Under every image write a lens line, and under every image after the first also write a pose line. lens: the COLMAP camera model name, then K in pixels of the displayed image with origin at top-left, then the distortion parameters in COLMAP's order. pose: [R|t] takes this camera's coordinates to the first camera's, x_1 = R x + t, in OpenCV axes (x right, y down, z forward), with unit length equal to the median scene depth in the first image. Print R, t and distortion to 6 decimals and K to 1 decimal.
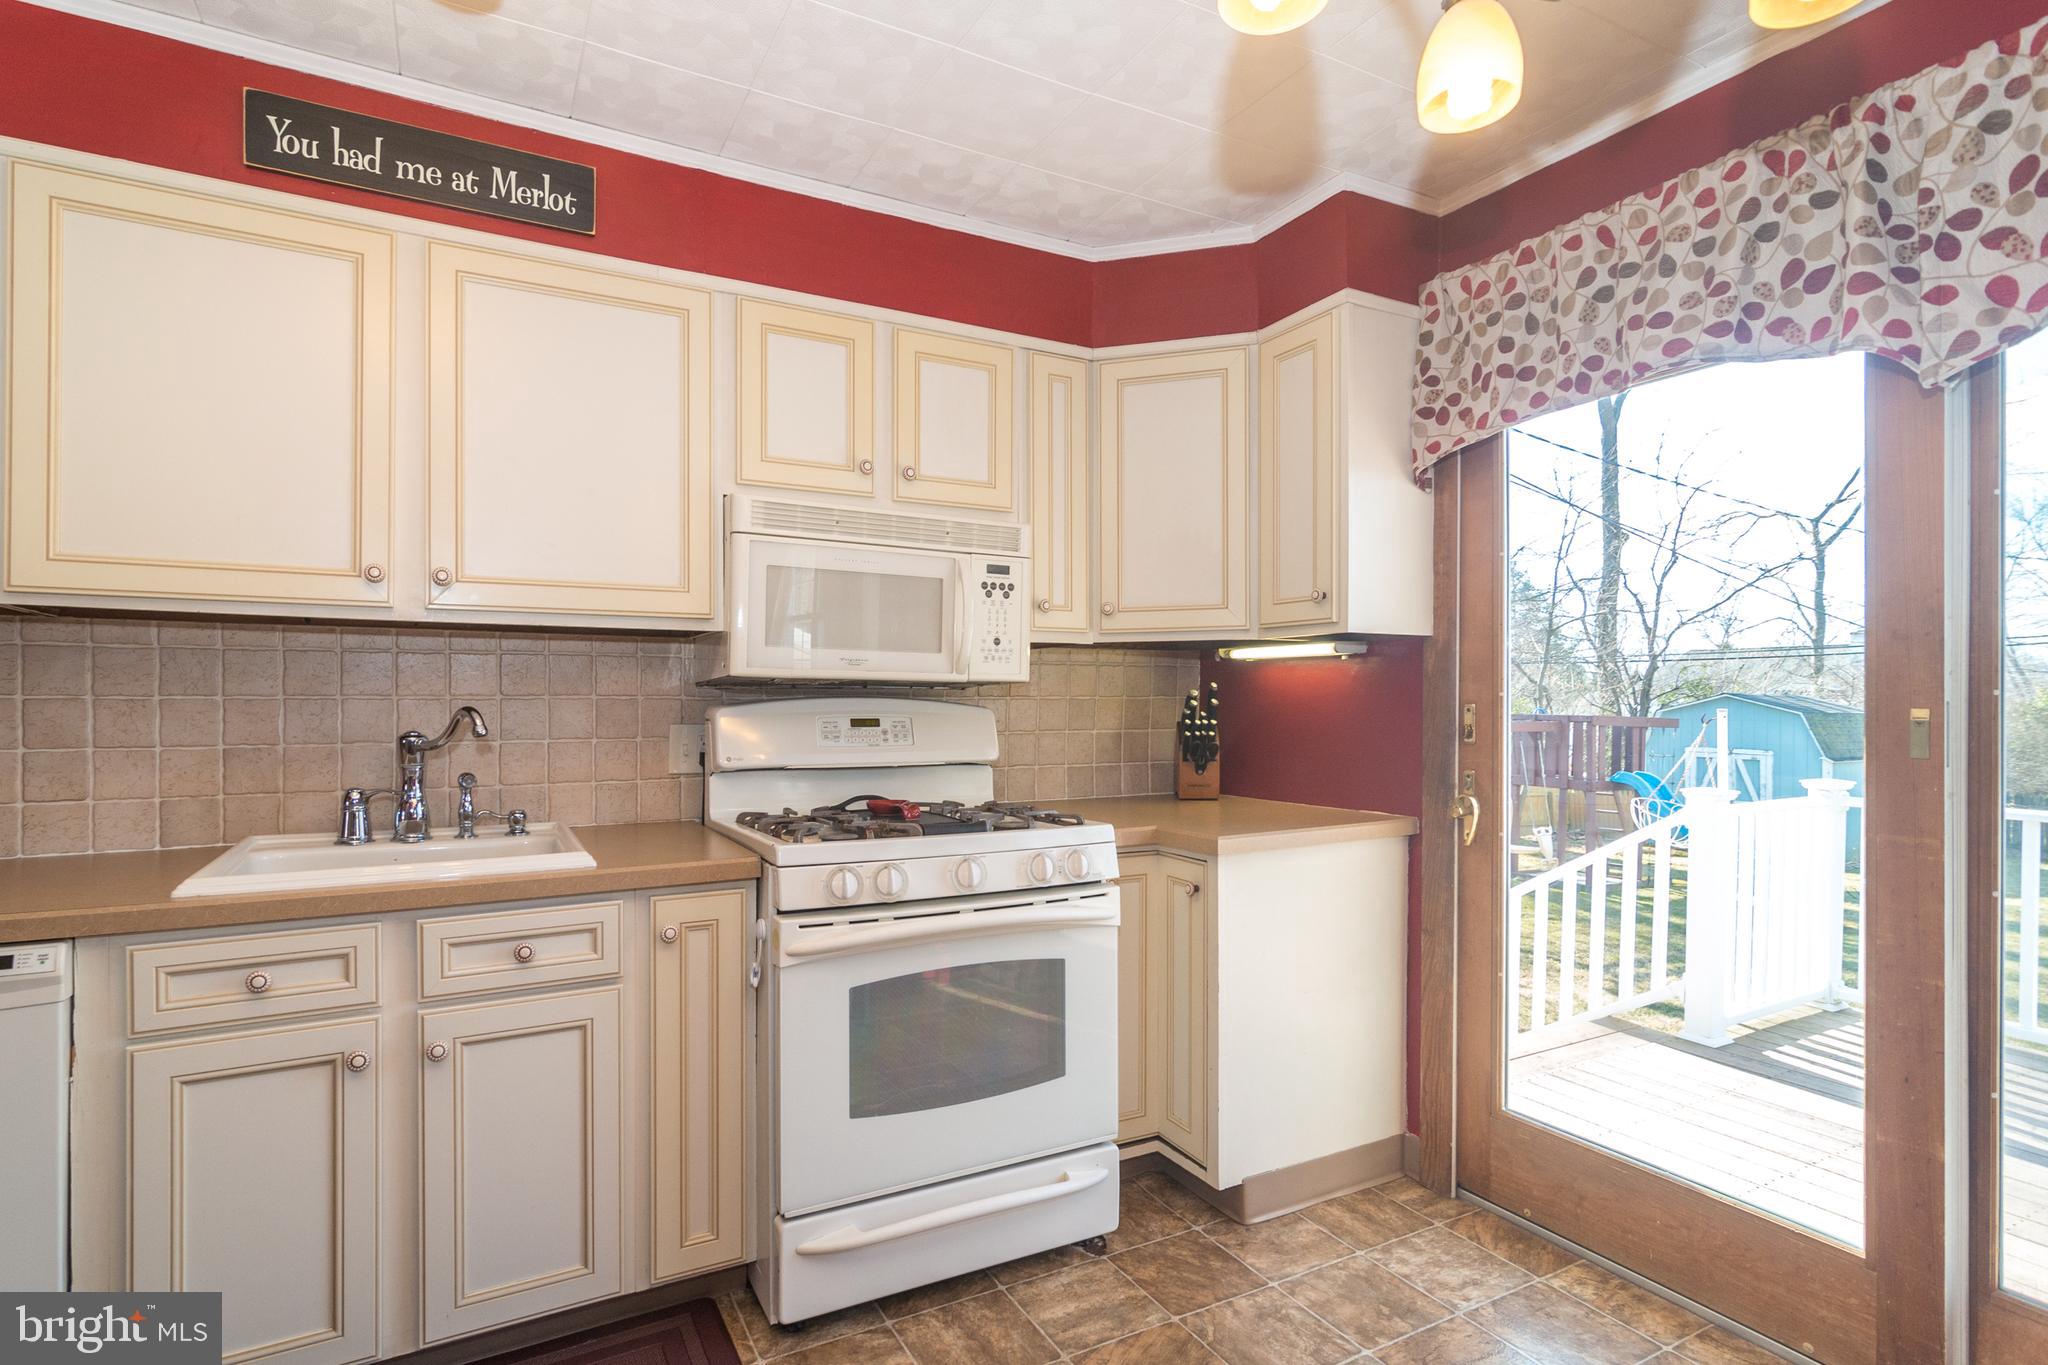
lens RADIAL K [[1014.3, 0, 996.4], [0, 1014.3, 689.8], [0, 0, 1]] dist [-0.001712, -0.001081]
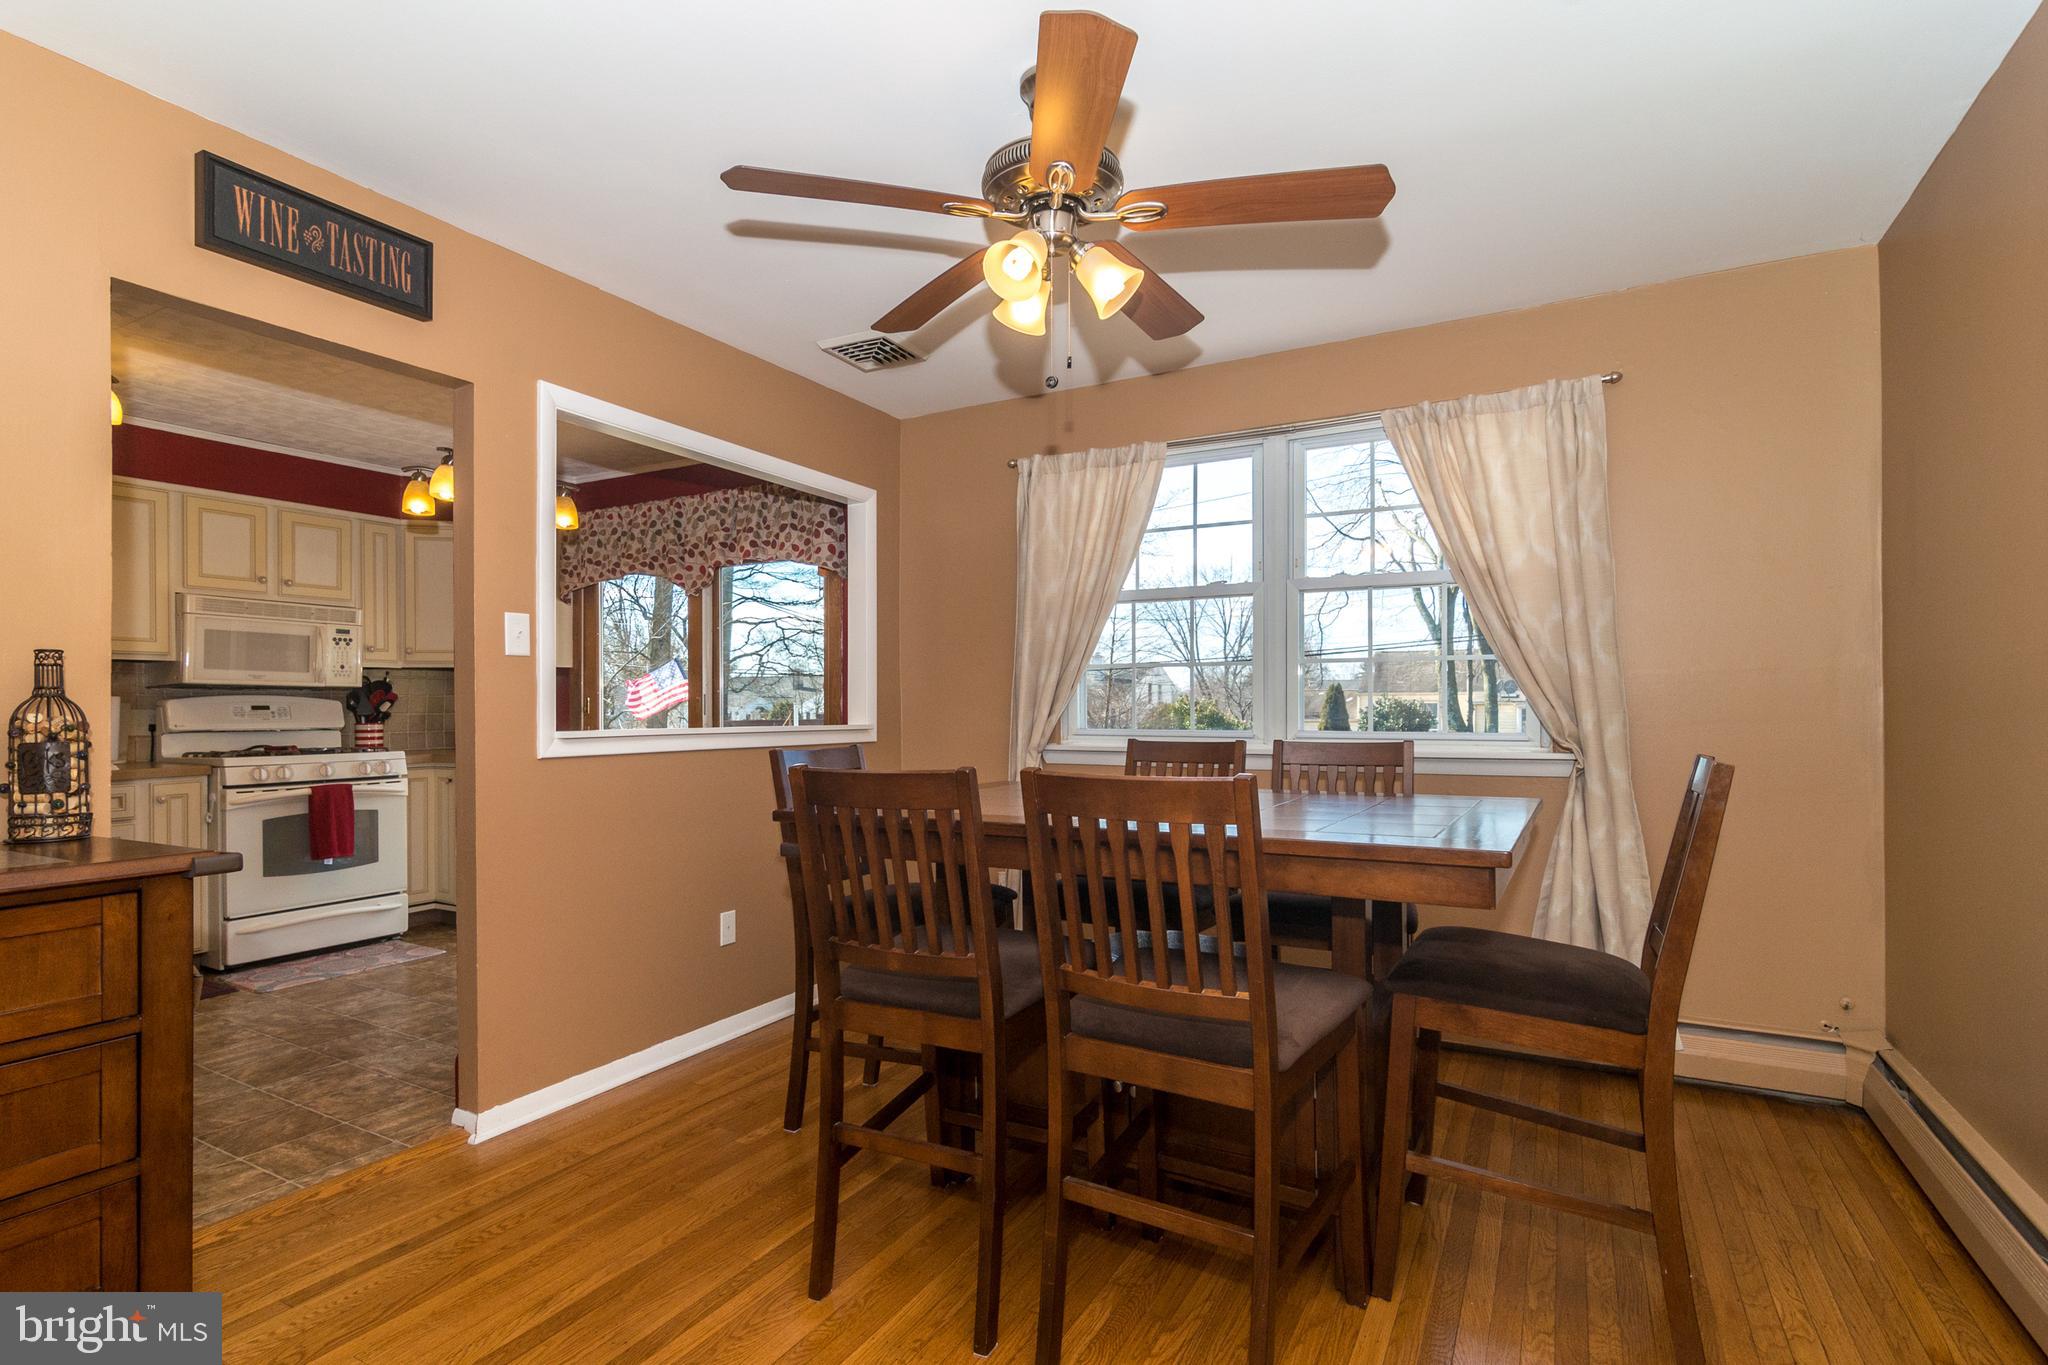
lens RADIAL K [[1013.7, 0, 1015.7], [0, 1013.7, 704.3], [0, 0, 1]] dist [0.005030, -0.001408]
pose [[0.841011, -0.004451, 0.540999, 0.038774], [0.001471, 0.999981, 0.005941, 0.019009], [-0.541015, -0.004201, 0.841002, -1.628413]]
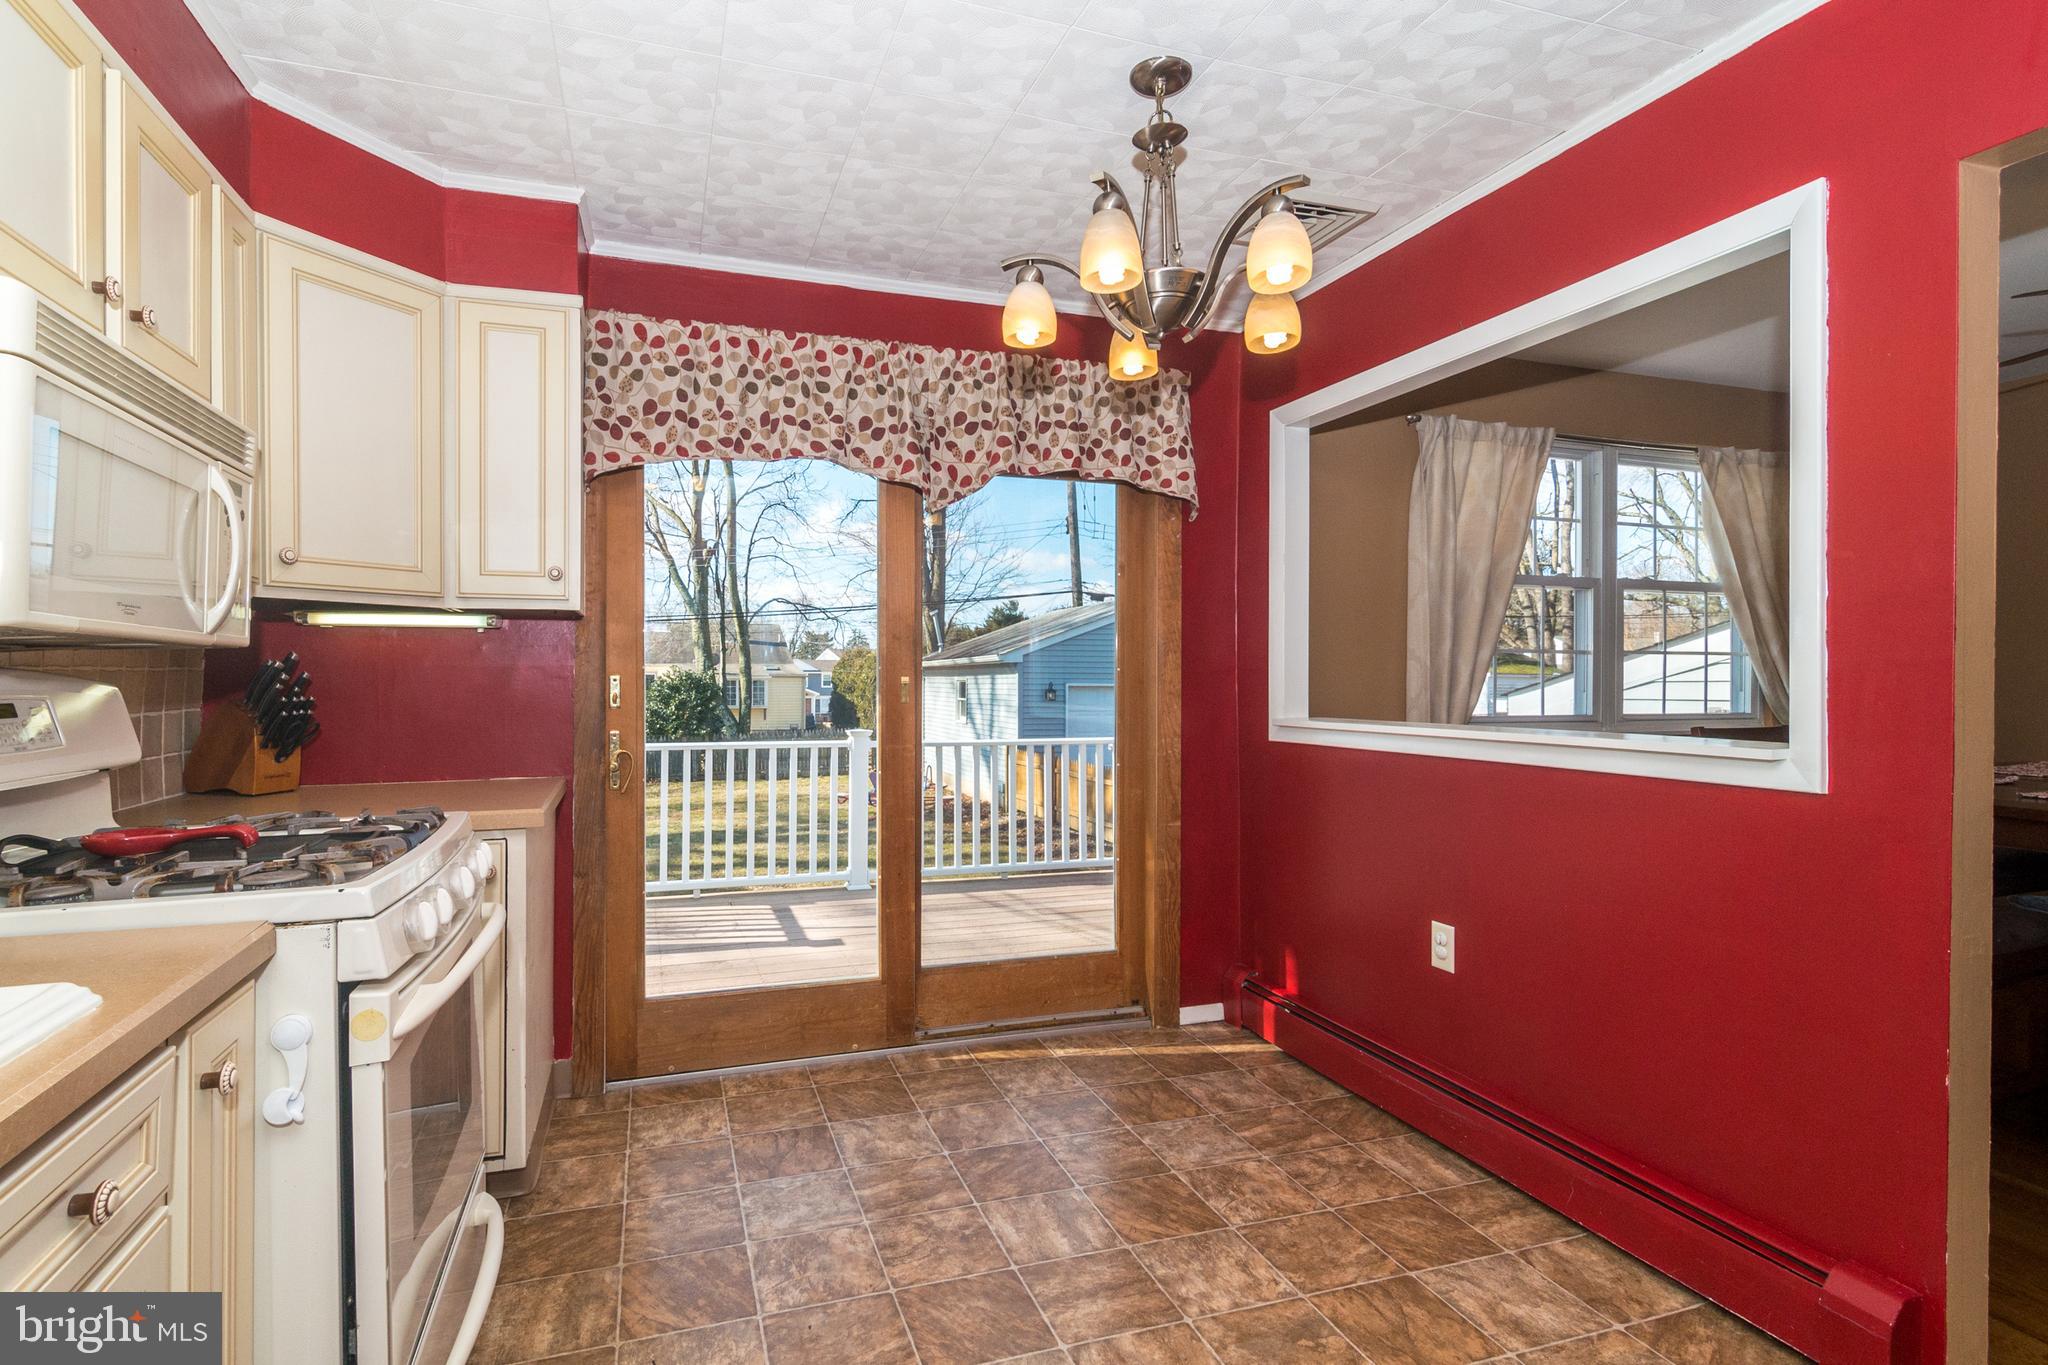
lens RADIAL K [[1014.3, 0, 1012.1], [0, 1014.3, 676.0], [0, 0, 1]] dist [-0.001712, -0.001081]
pose [[0.147362, -0.004173, 0.989074, -0.706961], [-0.008096, 0.999953, 0.005425, 0.004161], [-0.989050, -0.008807, 0.147321, 0.395484]]
